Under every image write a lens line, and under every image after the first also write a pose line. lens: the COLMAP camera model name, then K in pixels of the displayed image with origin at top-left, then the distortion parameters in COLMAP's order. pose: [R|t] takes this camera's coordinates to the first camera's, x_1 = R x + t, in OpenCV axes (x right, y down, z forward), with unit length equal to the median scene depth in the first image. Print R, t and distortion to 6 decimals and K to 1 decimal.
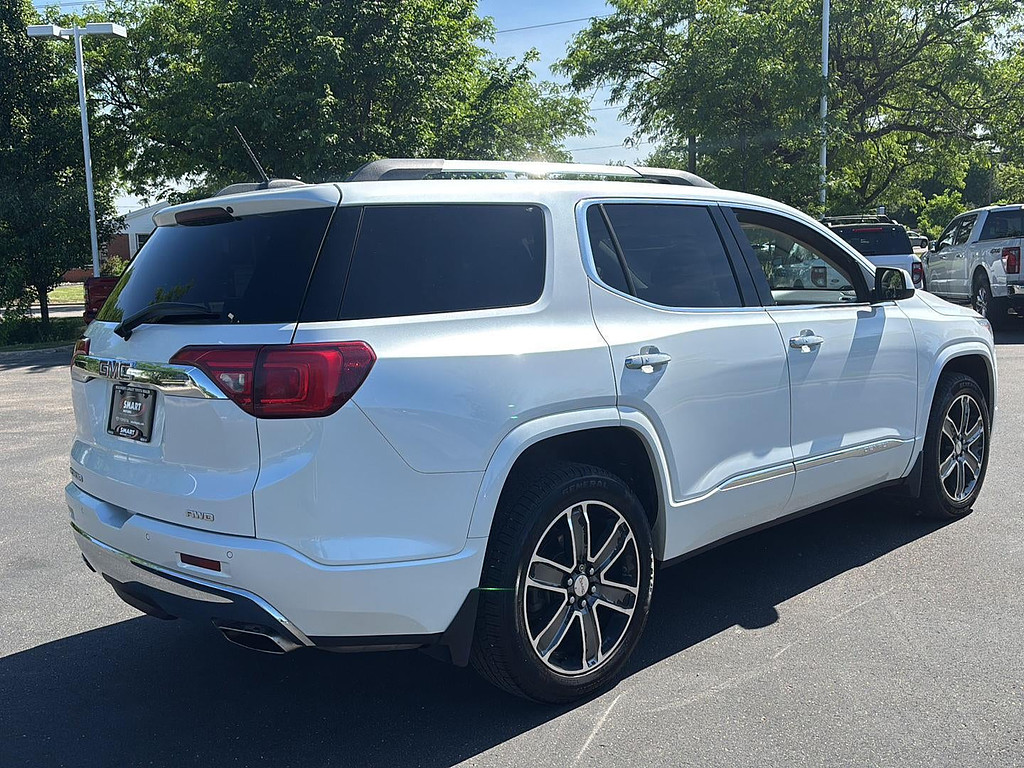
lens RADIAL K [[962.3, 0, 507.1], [0, 962.3, 378.5], [0, 0, 1]] dist [0.065482, -0.110504]
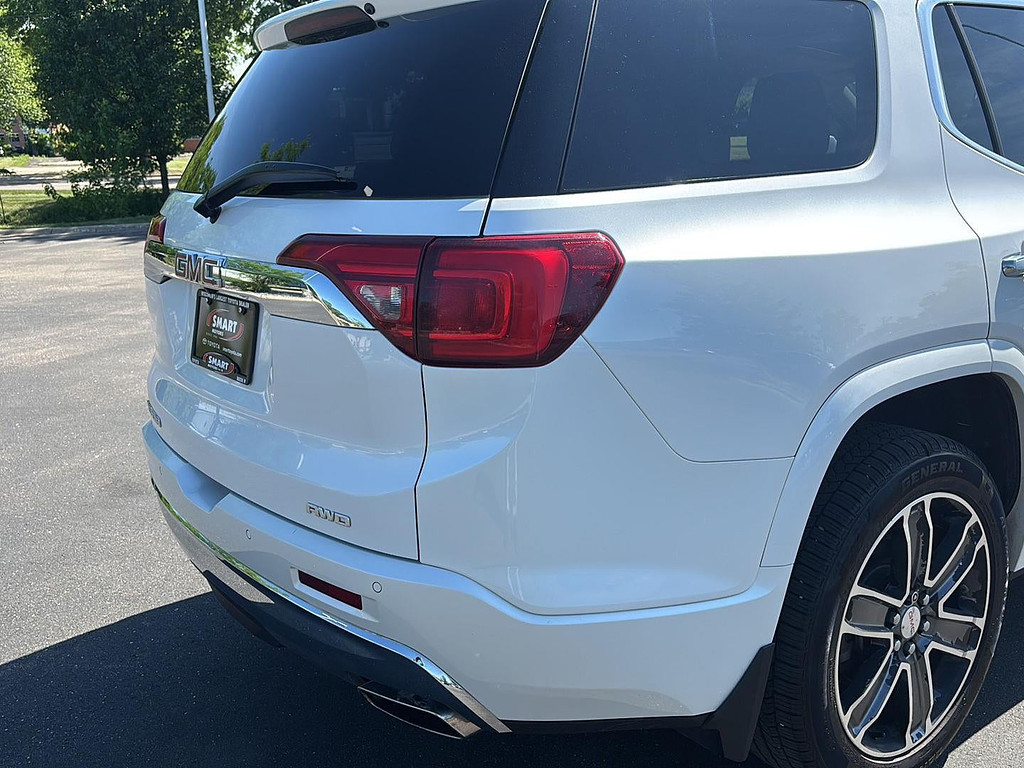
lens RADIAL K [[962.3, 0, 507.1], [0, 962.3, 378.5], [0, 0, 1]] dist [0.065482, -0.110504]
pose [[0.993097, 0.030009, -0.113393, -0.121414], [-0.015392, 0.991700, 0.127647, -0.021650], [0.116283, -0.125020, 0.985316, 0.371284]]
